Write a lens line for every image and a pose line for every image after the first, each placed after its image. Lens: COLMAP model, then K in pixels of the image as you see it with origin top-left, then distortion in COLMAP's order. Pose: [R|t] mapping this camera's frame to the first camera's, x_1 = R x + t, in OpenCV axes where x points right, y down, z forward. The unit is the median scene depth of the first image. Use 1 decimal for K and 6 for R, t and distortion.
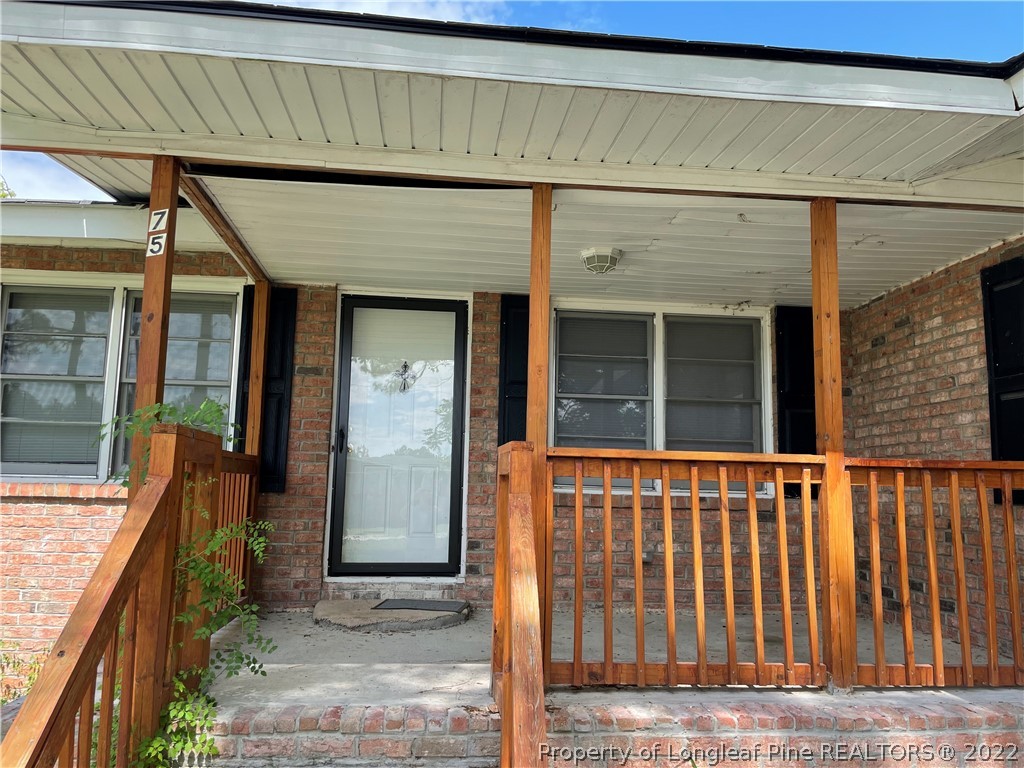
lens RADIAL K [[791.9, 0, 512.5], [0, 791.9, 389.4], [0, 0, 1]] dist [0.036679, -0.005833]
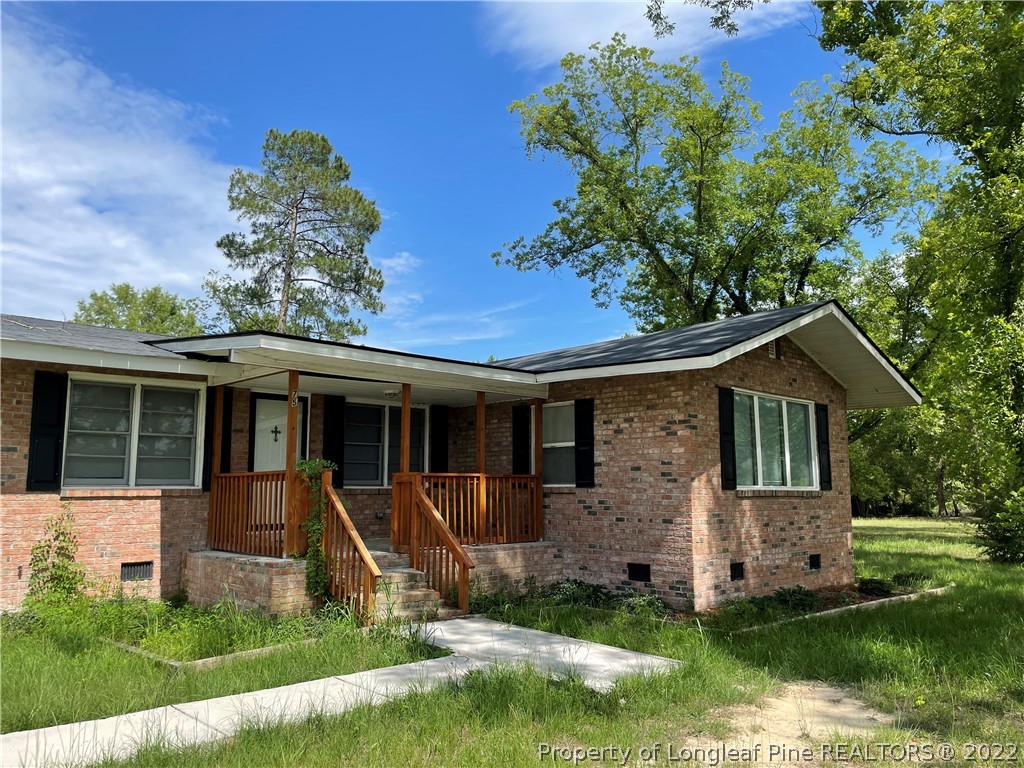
lens RADIAL K [[791.9, 0, 510.8], [0, 791.9, 382.8], [0, 0, 1]] dist [0.036679, -0.005833]
pose [[0.793852, 0.057721, 0.605365, -0.987055], [-0.058701, 0.998110, -0.018190, -0.156948], [-0.605271, -0.021096, 0.795740, -1.083004]]
